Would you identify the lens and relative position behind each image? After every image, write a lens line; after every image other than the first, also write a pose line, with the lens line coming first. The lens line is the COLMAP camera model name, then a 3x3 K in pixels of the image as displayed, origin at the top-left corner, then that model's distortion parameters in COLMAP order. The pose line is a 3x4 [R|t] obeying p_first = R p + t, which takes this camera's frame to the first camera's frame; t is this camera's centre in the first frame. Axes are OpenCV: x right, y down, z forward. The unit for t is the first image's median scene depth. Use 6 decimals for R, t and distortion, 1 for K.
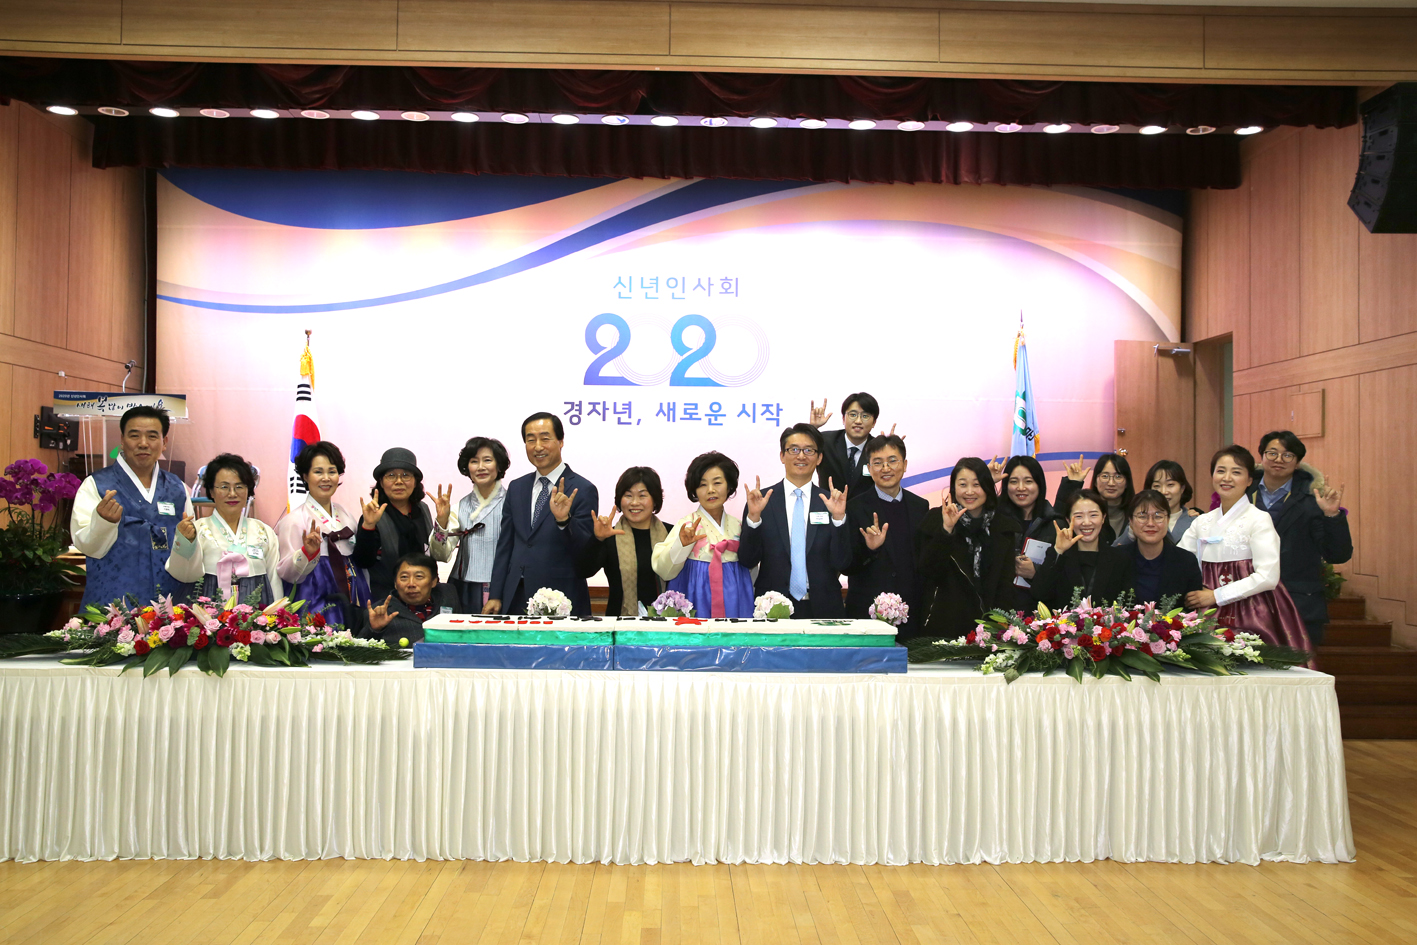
lens RADIAL K [[1199.2, 0, 708.5], [0, 1199.2, 472.5], [0, 0, 1]] dist [-0.059936, 0.105435]
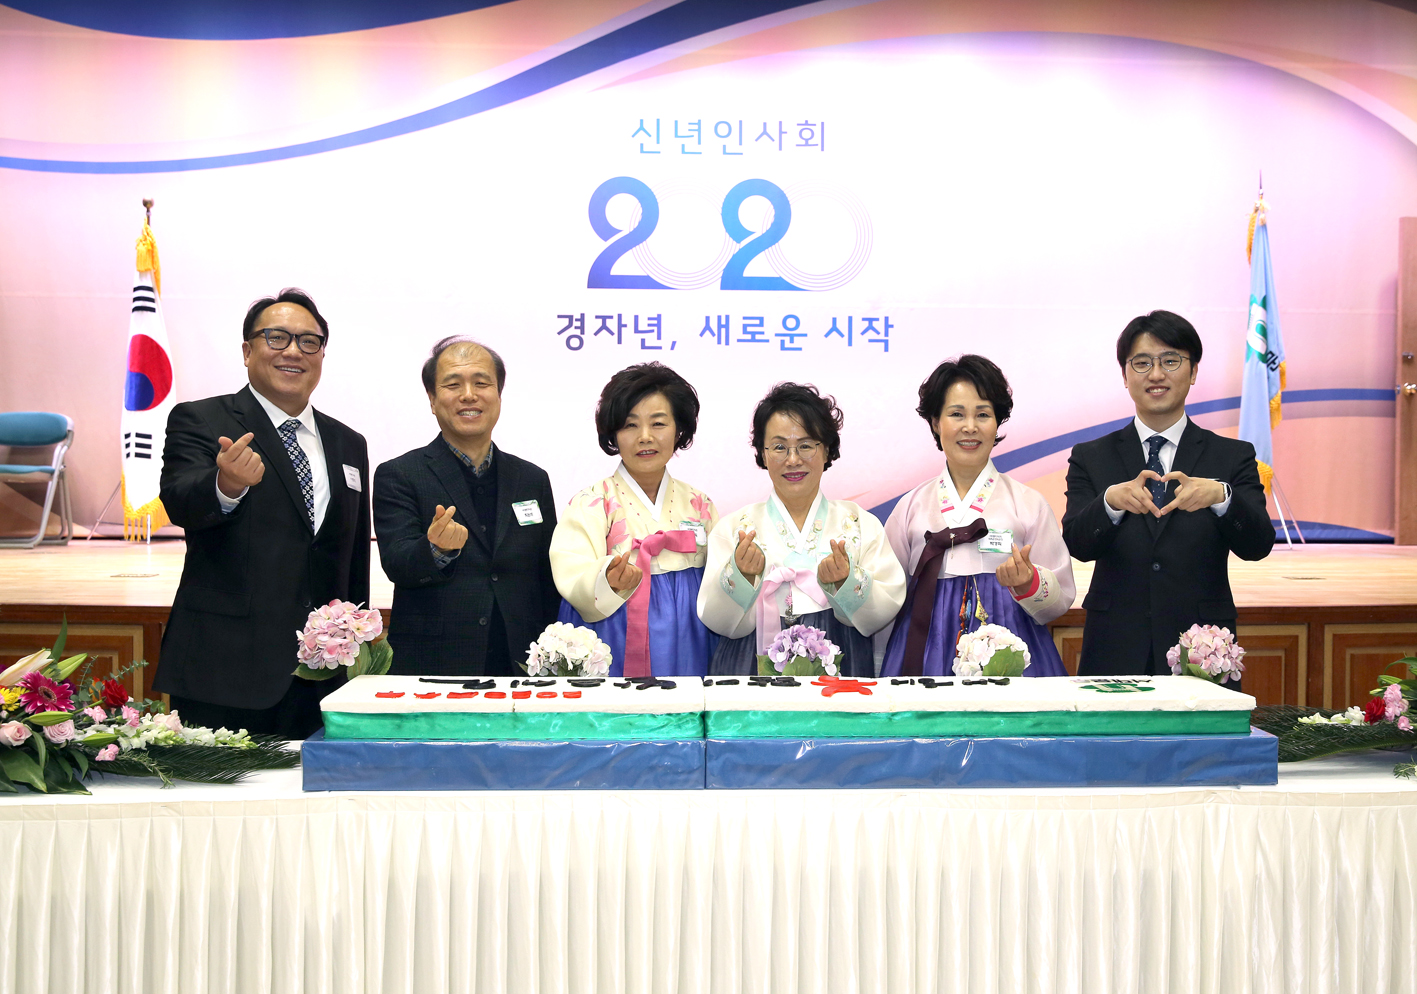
lens RADIAL K [[1571.9, 0, 788.3], [0, 1571.9, 511.0], [0, 0, 1]] dist [-0.019753, 0.104769]
pose [[0.999258, -0.007372, 0.037812, -0.037024], [0.005563, 0.998846, 0.047707, 0.009096], [-0.038120, -0.047461, 0.998145, 0.185003]]
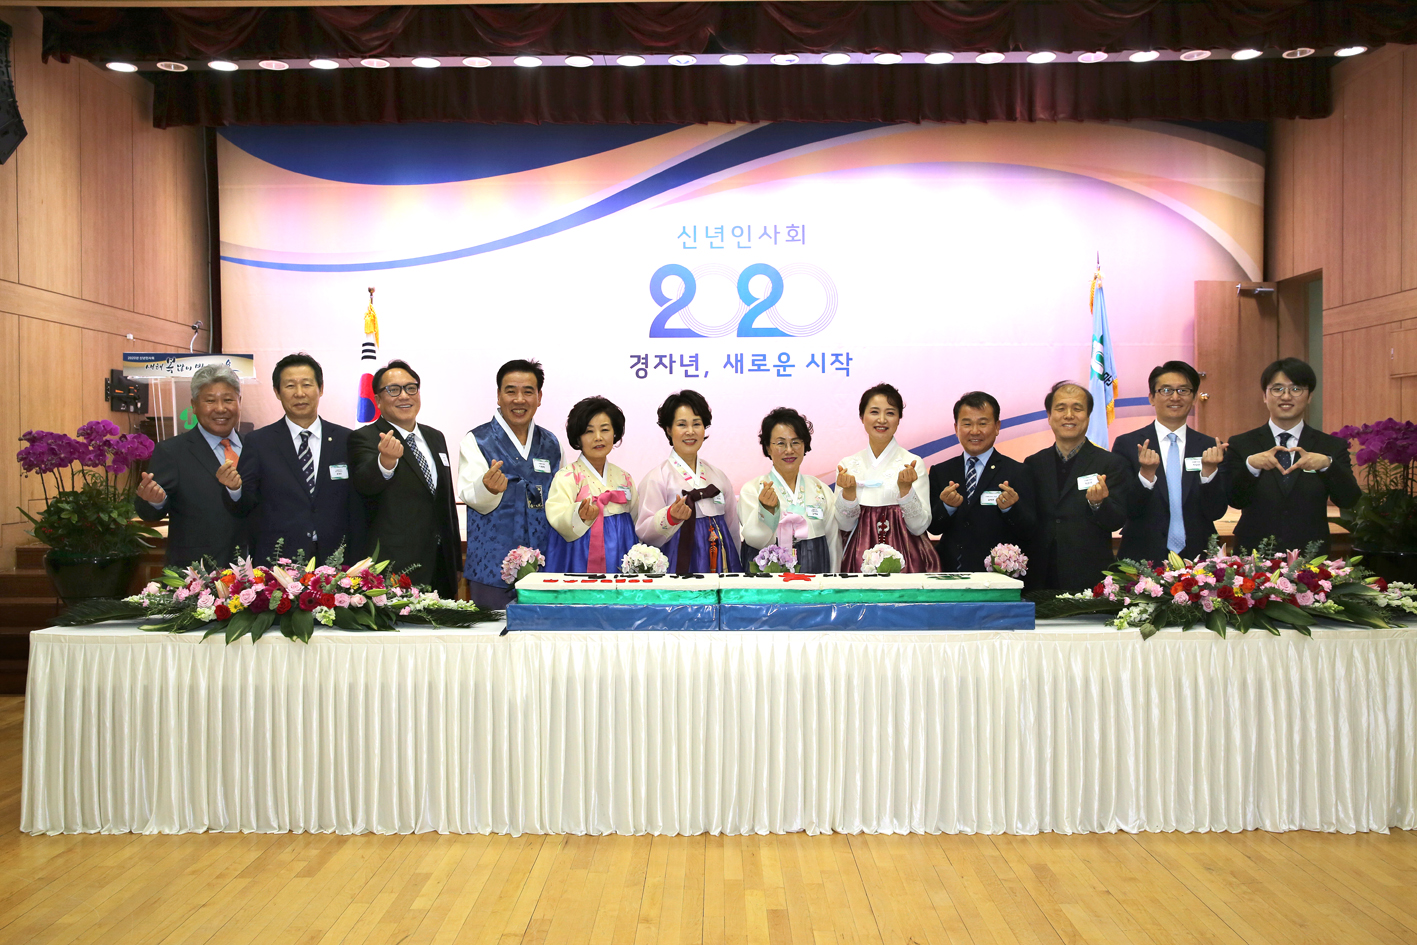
lens RADIAL K [[1168.7, 0, 708.5], [0, 1168.7, 472.5], [0, 0, 1]] dist [-0.065872, 0.103619]
pose [[0.999169, -0.016388, -0.037306, -0.028071], [0.017748, 0.999179, 0.036409, 0.004544], [0.036679, -0.037041, 0.998640, 0.050497]]
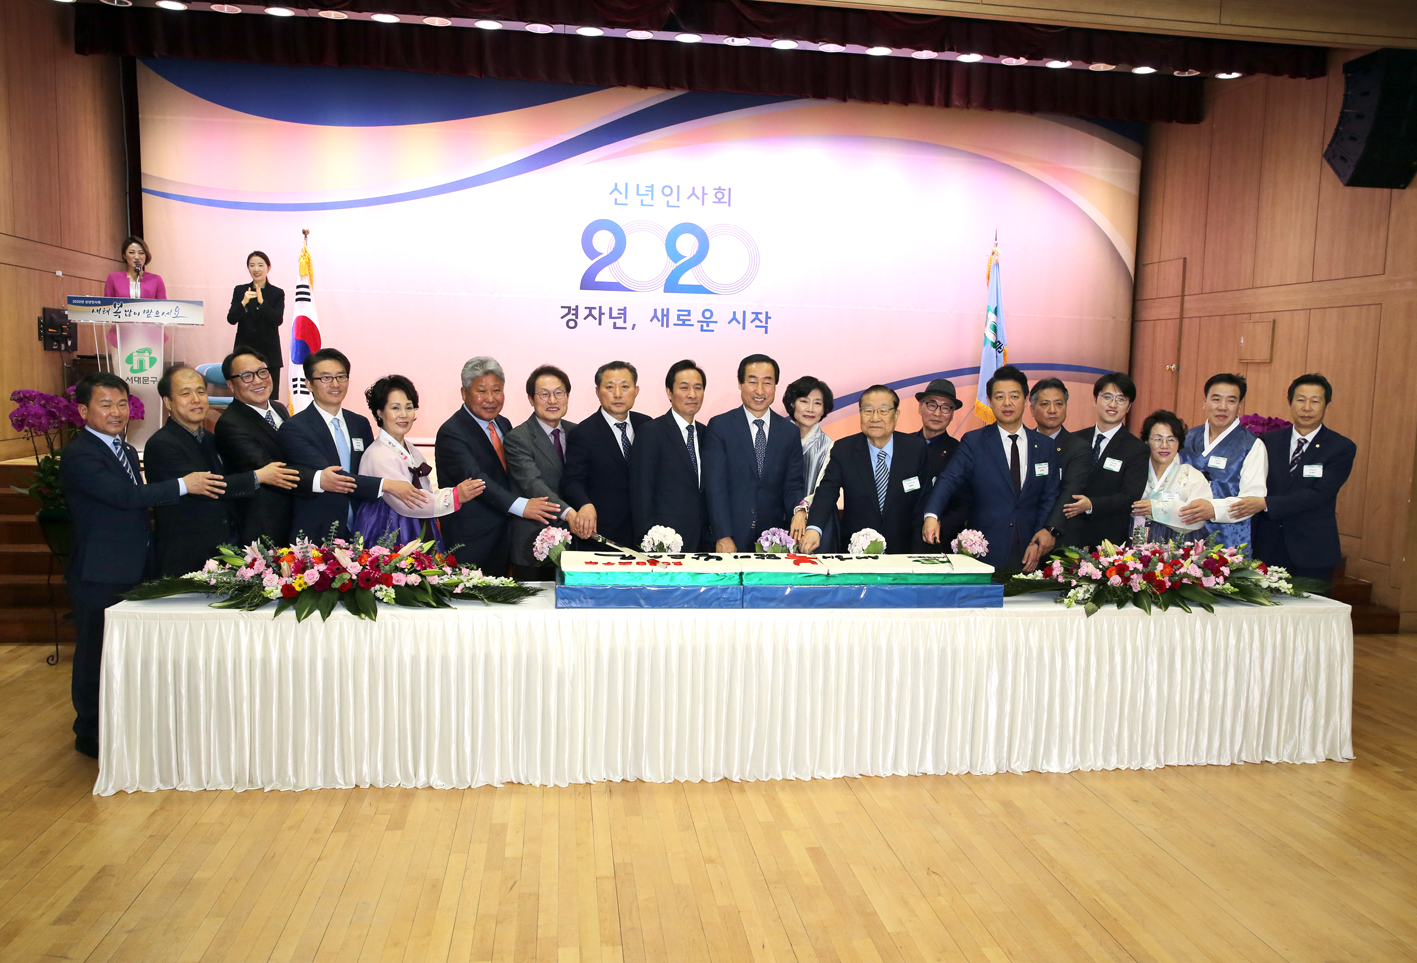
lens RADIAL K [[1139.5, 0, 734.3], [0, 1139.5, 500.3], [0, 0, 1]] dist [-0.091190, 0.108221]
pose [[0.993094, 0.002246, 0.117298, -0.111523], [-0.018409, 0.990415, 0.136891, -0.038427], [-0.115866, -0.138105, 0.983617, 0.003351]]
